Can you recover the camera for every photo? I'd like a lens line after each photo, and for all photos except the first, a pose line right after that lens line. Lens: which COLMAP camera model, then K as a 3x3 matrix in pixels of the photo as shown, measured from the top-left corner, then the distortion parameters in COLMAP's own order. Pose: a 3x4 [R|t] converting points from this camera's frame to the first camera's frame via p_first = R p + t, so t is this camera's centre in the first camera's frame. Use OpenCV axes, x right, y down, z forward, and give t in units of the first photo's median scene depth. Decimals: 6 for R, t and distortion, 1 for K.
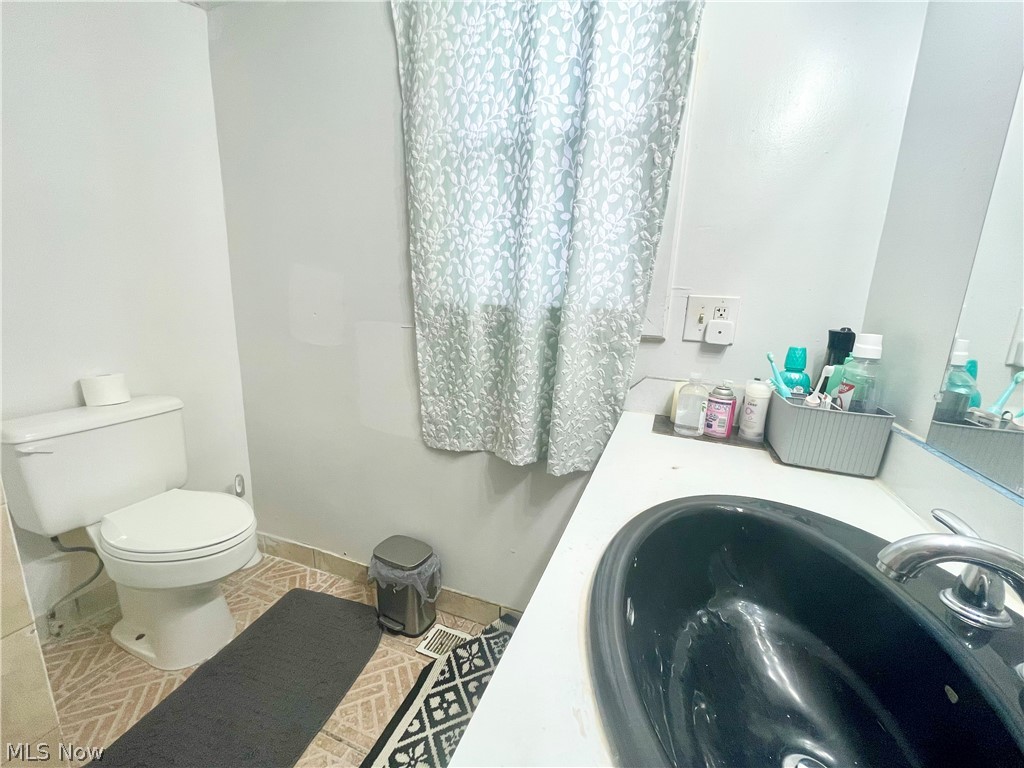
lens RADIAL K [[412.4, 0, 513.7], [0, 412.4, 385.6], [0, 0, 1]] dist [-0.002971, -0.000063]
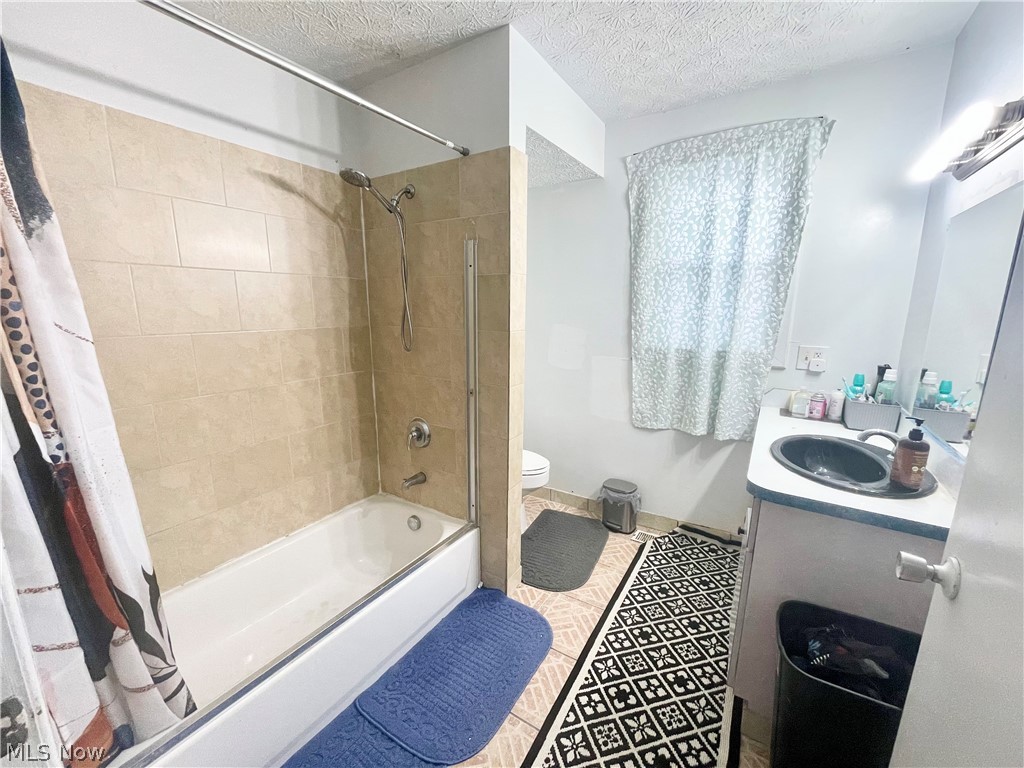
lens RADIAL K [[412.4, 0, 513.7], [0, 412.4, 385.6], [0, 0, 1]] dist [-0.002971, -0.000063]
pose [[0.980890, 0.005406, -0.194488, -0.455335], [-0.010002, 0.999693, -0.022659, 0.020863], [0.194306, 0.024172, 0.980643, -1.020535]]
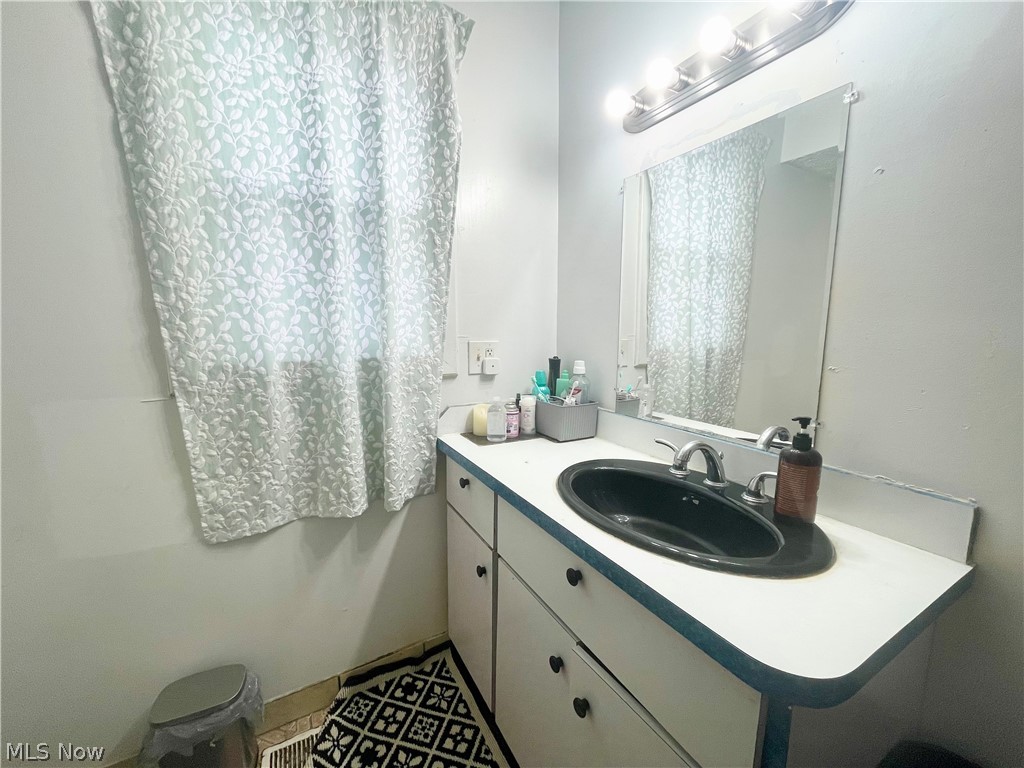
lens RADIAL K [[412.4, 0, 513.7], [0, 412.4, 385.6], [0, 0, 1]] dist [-0.002971, -0.000063]
pose [[0.634321, -0.146535, 0.759055, -0.479215], [0.183075, 0.982415, 0.036664, -0.089151], [-0.751079, 0.115708, 0.649994, 0.019970]]
